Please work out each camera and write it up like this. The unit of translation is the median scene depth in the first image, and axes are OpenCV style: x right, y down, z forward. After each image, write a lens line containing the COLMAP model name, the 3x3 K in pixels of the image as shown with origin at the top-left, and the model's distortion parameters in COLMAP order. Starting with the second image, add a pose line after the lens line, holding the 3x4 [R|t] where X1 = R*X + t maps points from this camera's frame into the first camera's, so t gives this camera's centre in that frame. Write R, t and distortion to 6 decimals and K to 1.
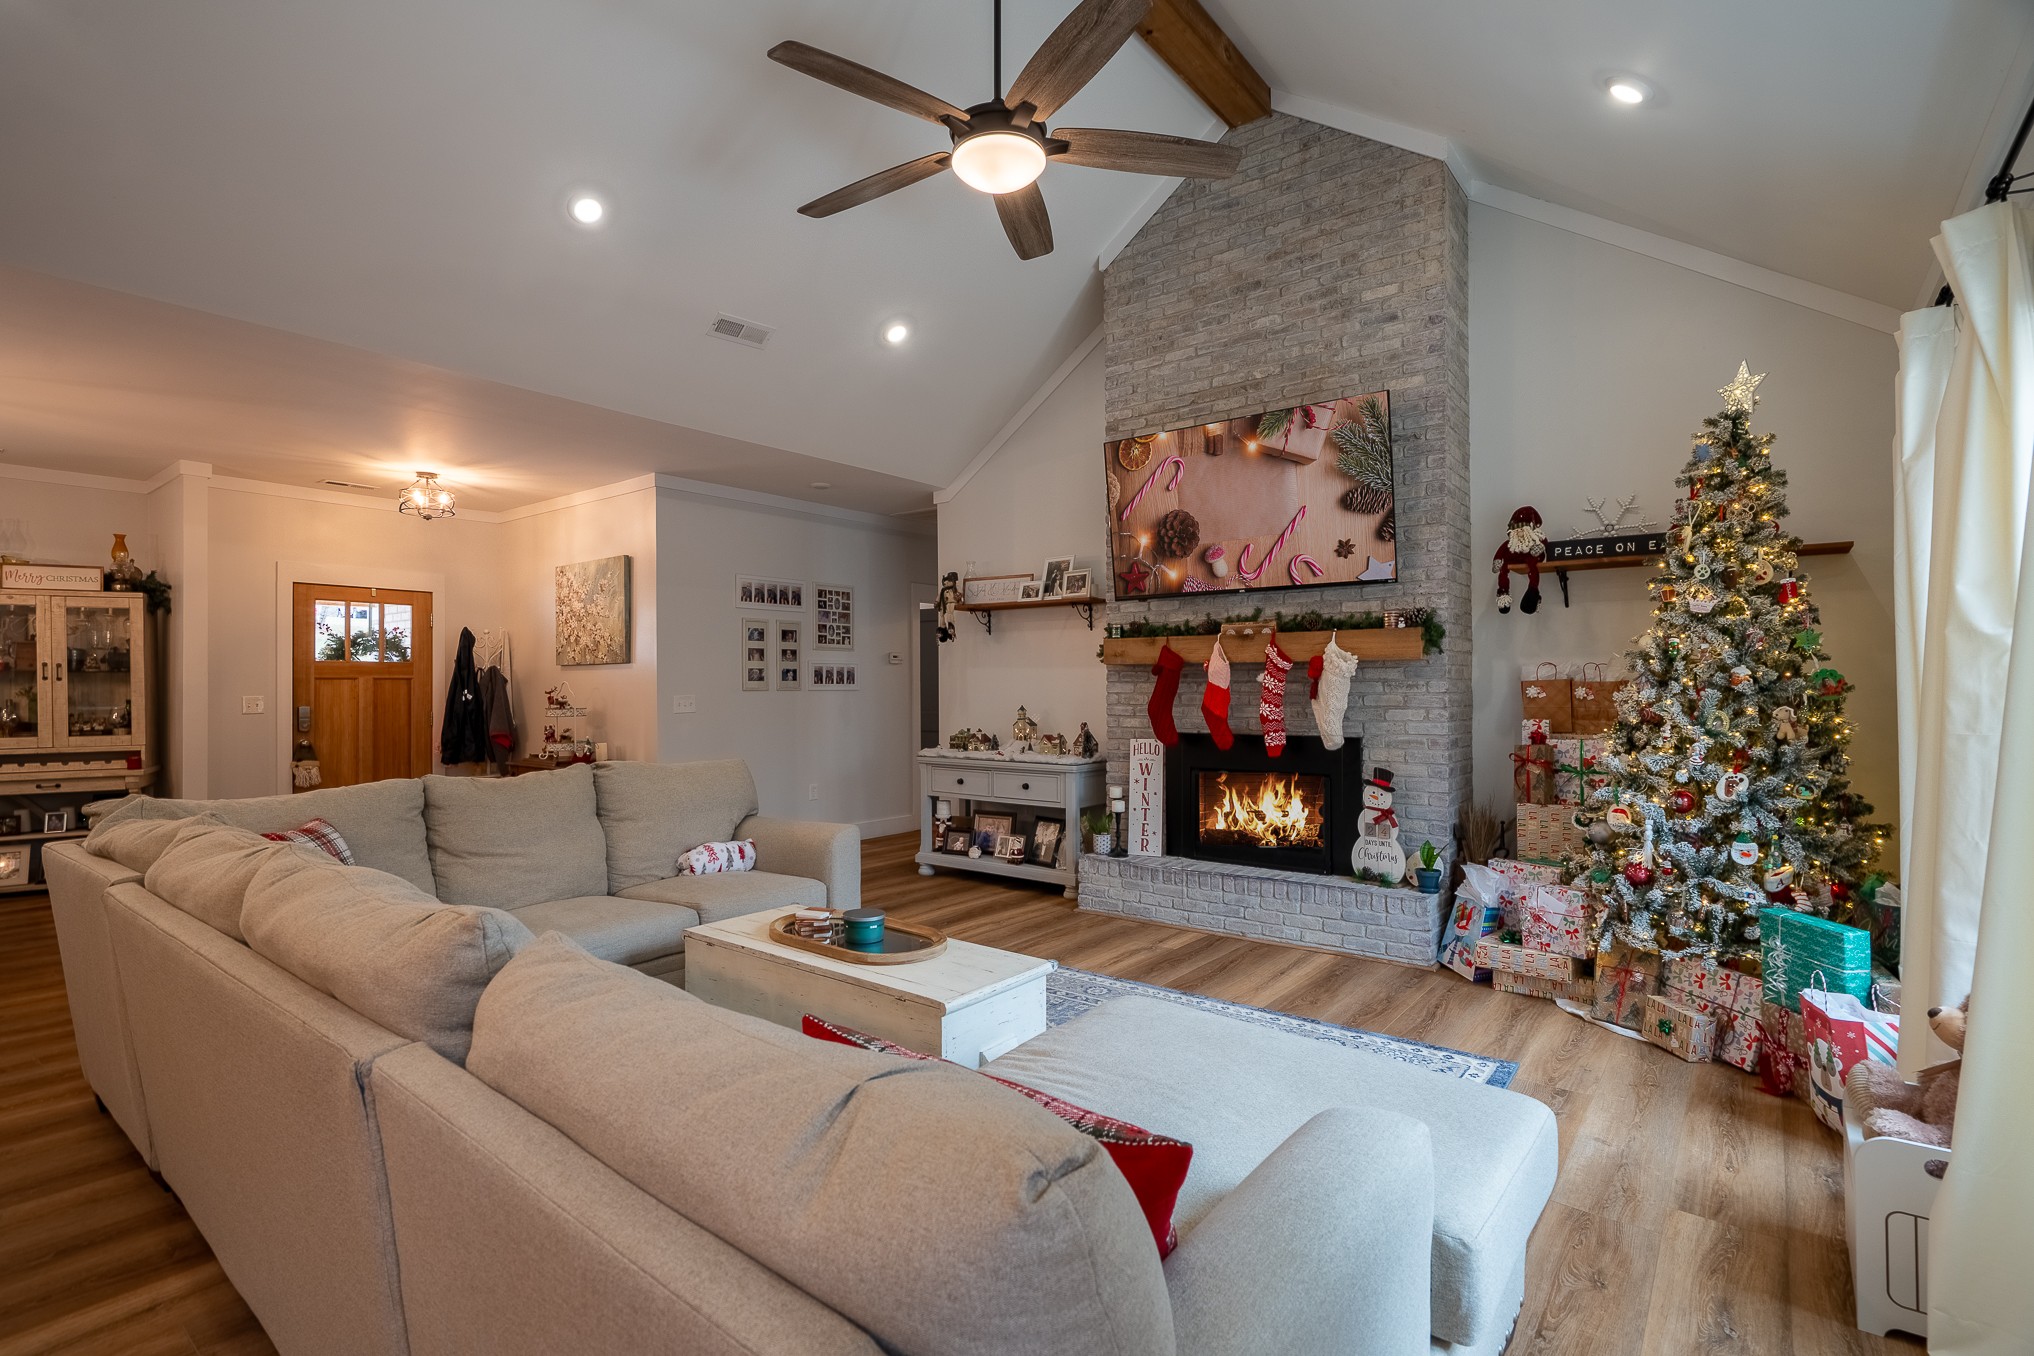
lens RADIAL K [[948.6, 0, 1012.2], [0, 948.6, 678.2], [0, 0, 1]] dist [-0.004886, 0.000141]
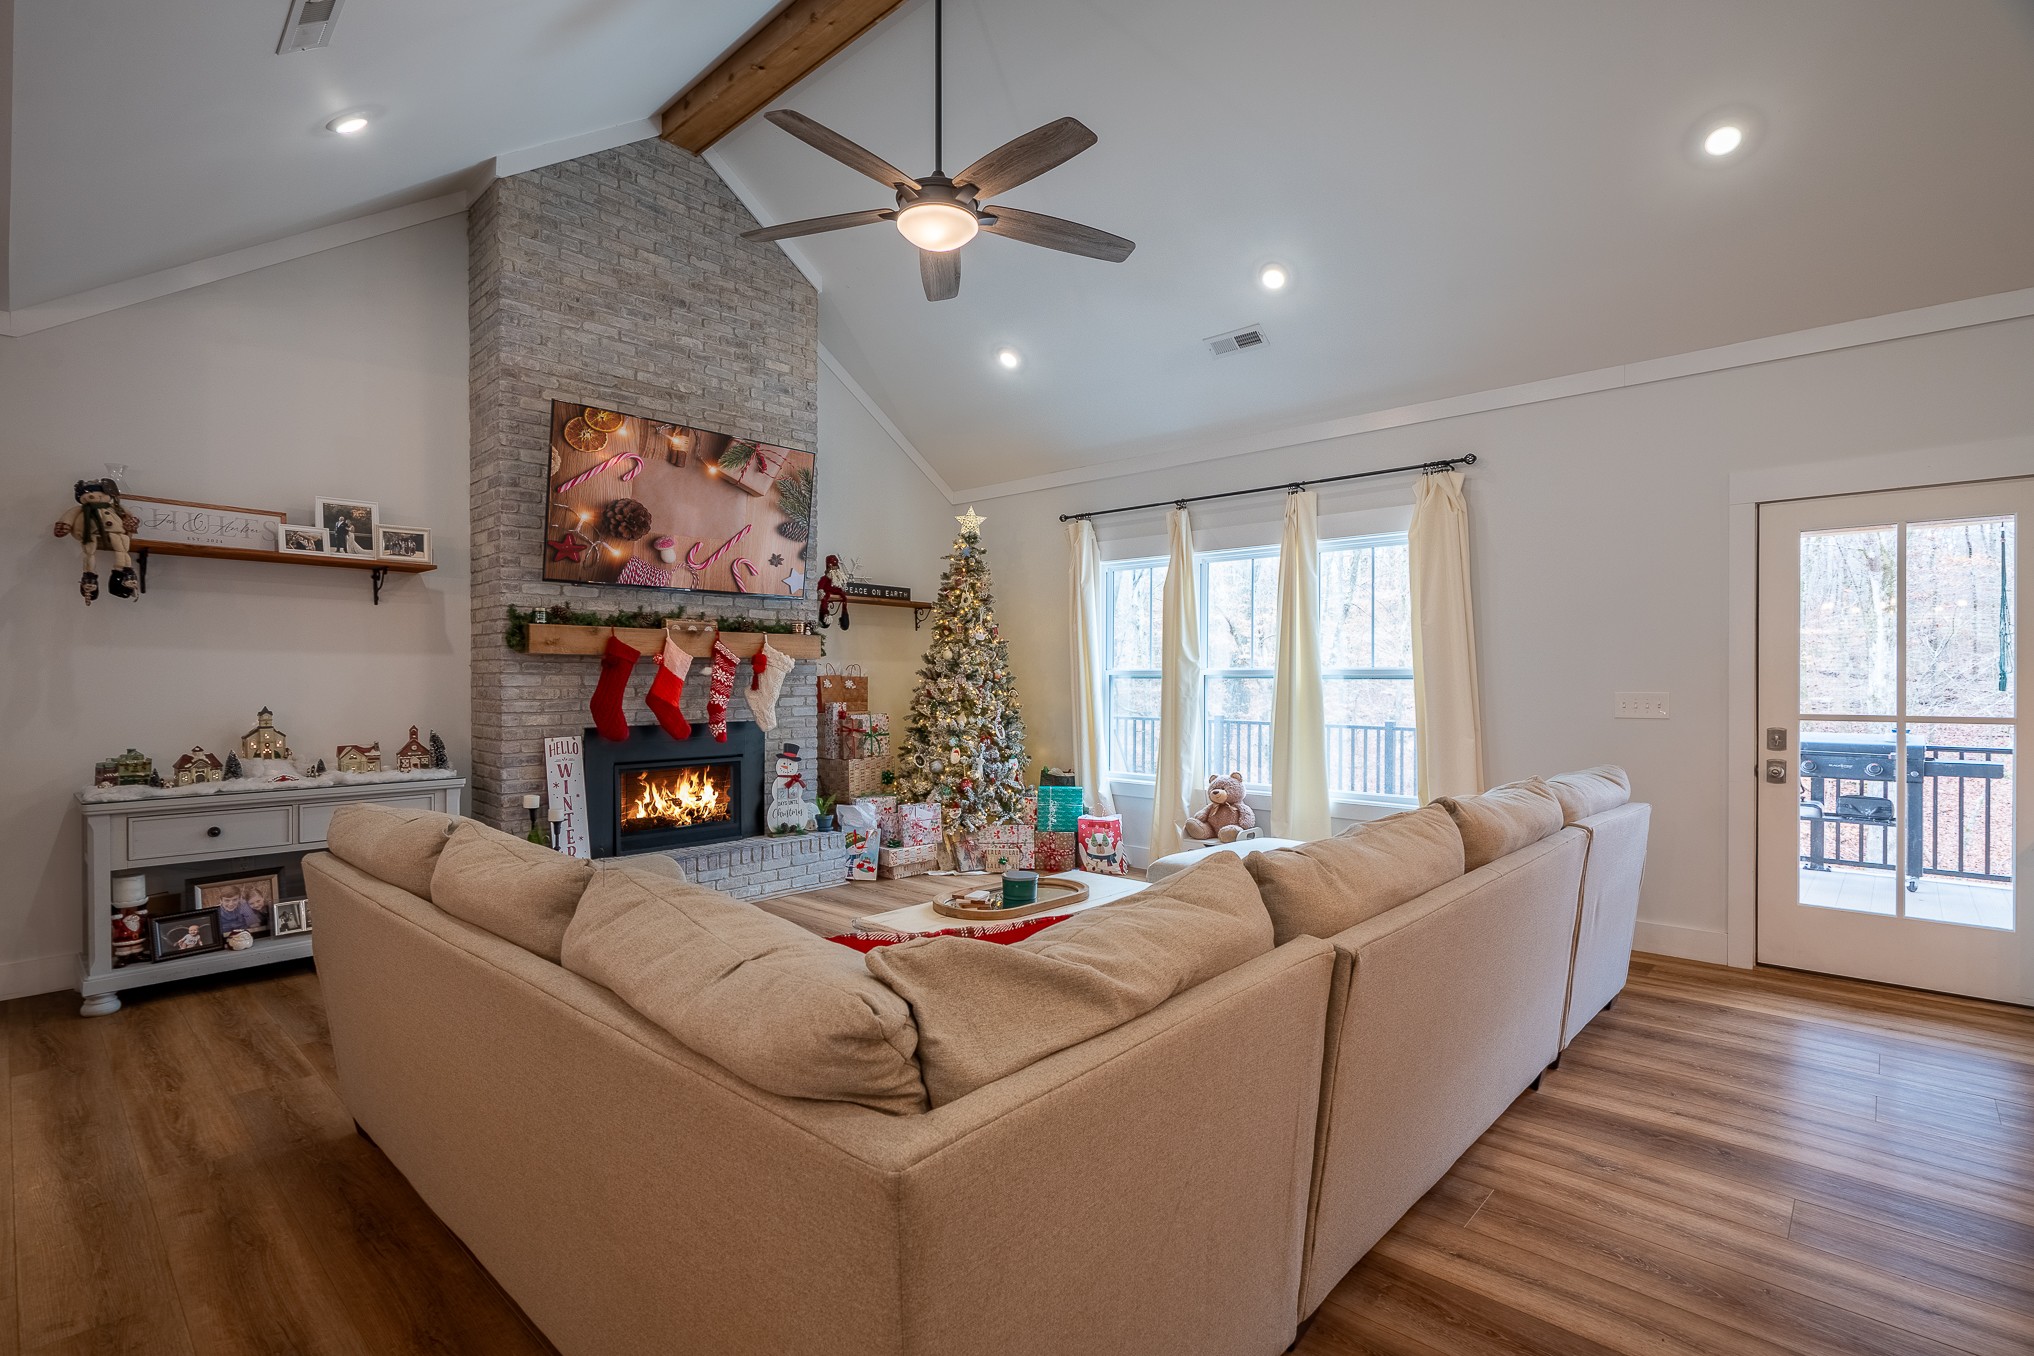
lens RADIAL K [[948.6, 0, 1006.3], [0, 948.6, 682.0], [0, 0, 1]] dist [-0.004886, 0.000141]
pose [[0.088750, 0.002762, 0.996050, -0.859639], [-0.006492, 0.999977, -0.002194, 0.013001], [-0.996033, -0.006272, 0.088766, 0.600036]]
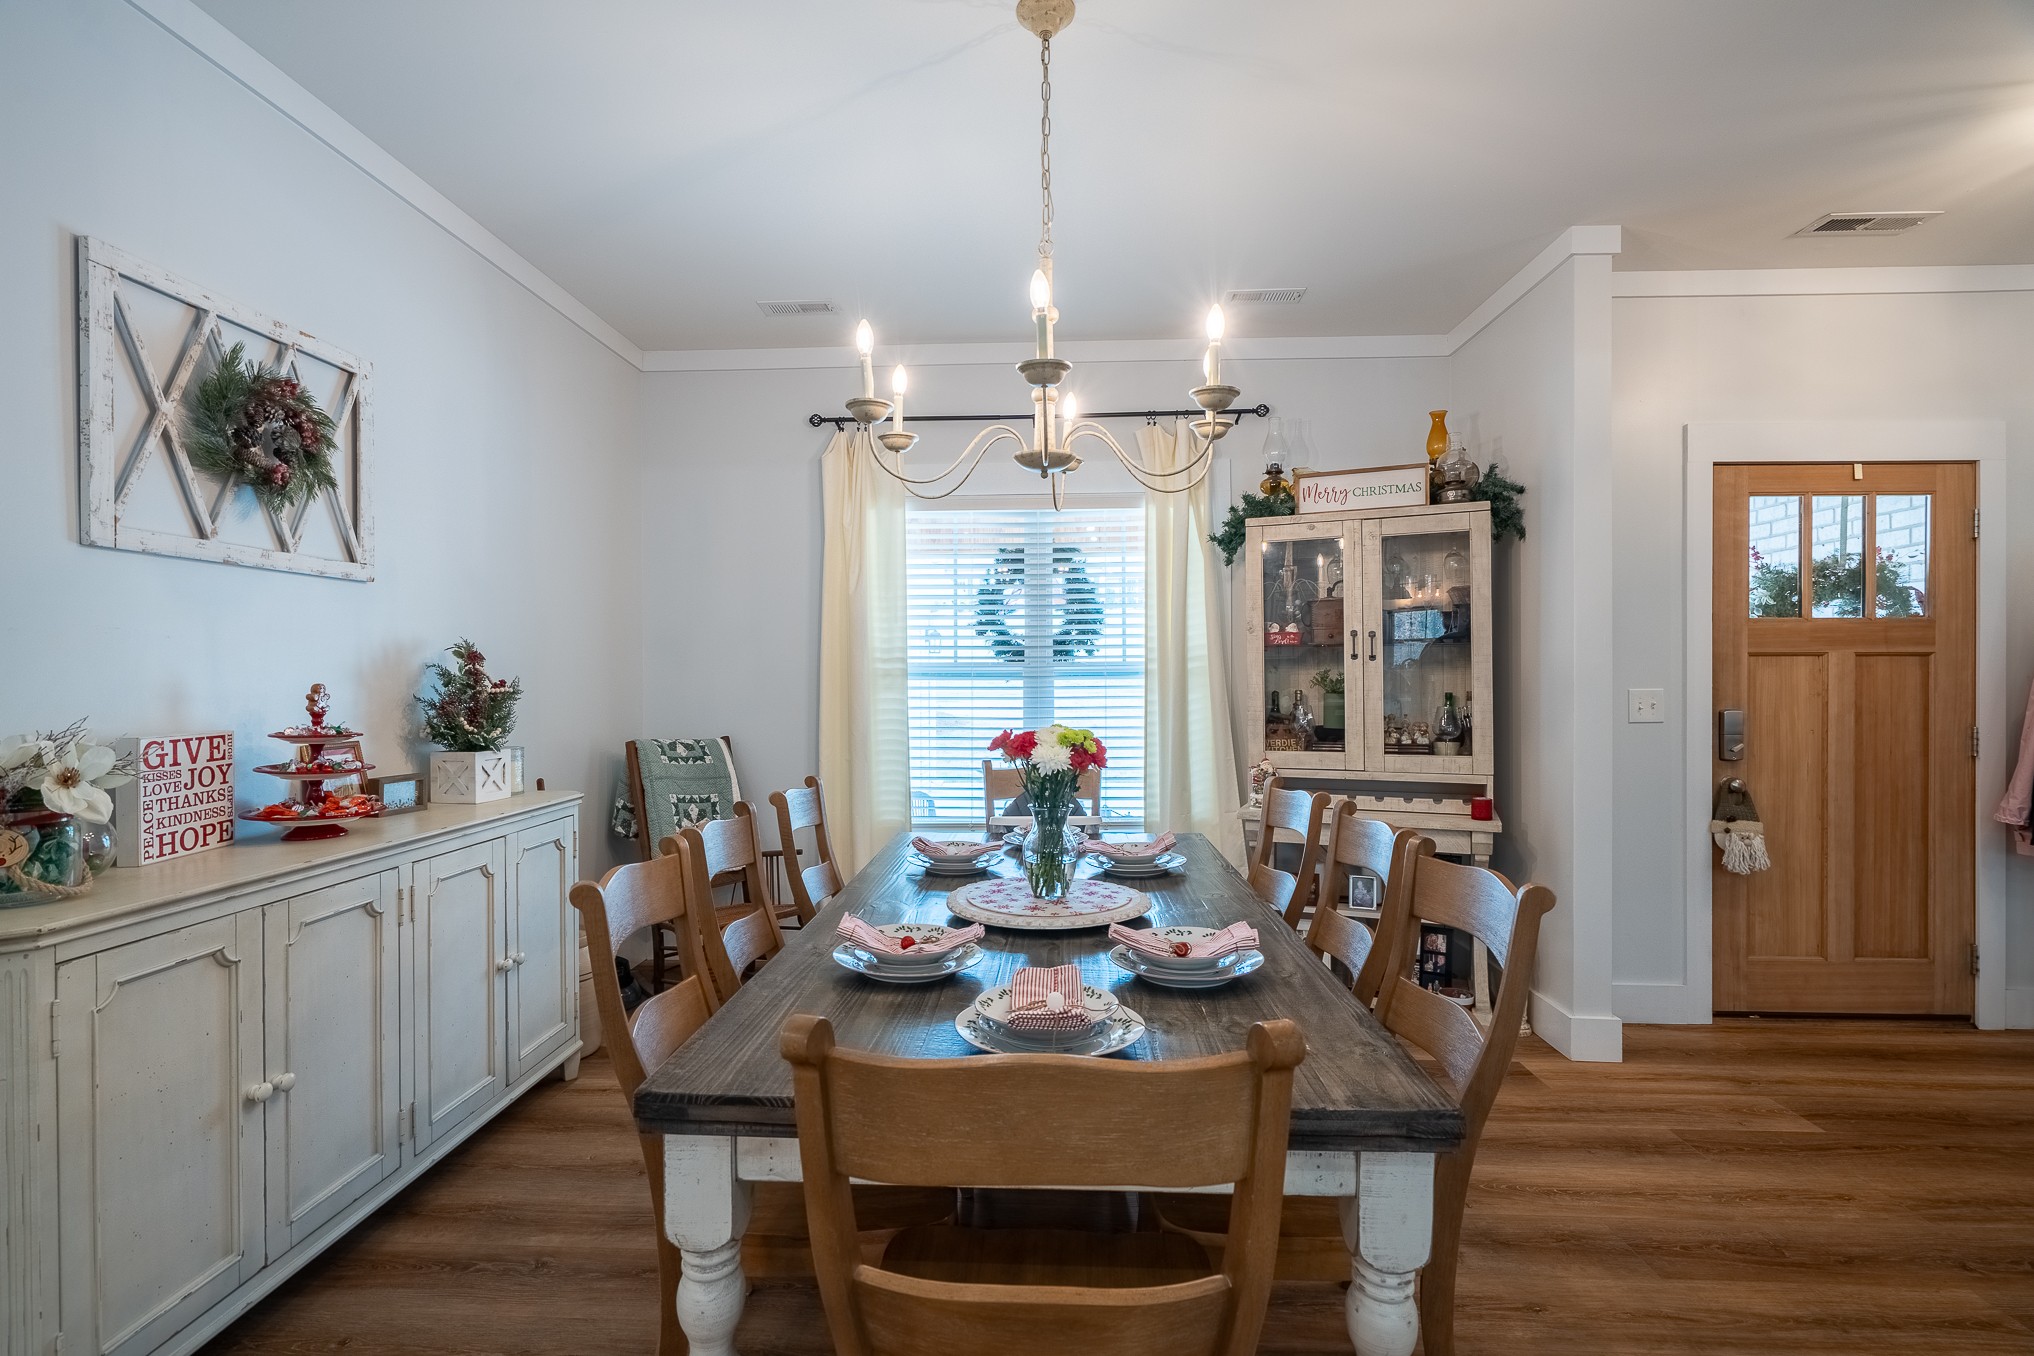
lens RADIAL K [[948.6, 0, 1014.0], [0, 948.6, 680.0], [0, 0, 1]] dist [-0.004886, 0.000141]
pose [[0.579003, 0.004917, -0.815311, -0.431731], [0.005009, 0.999941, 0.009588, 0.005398], [0.815310, -0.009635, 0.578945, 0.309369]]
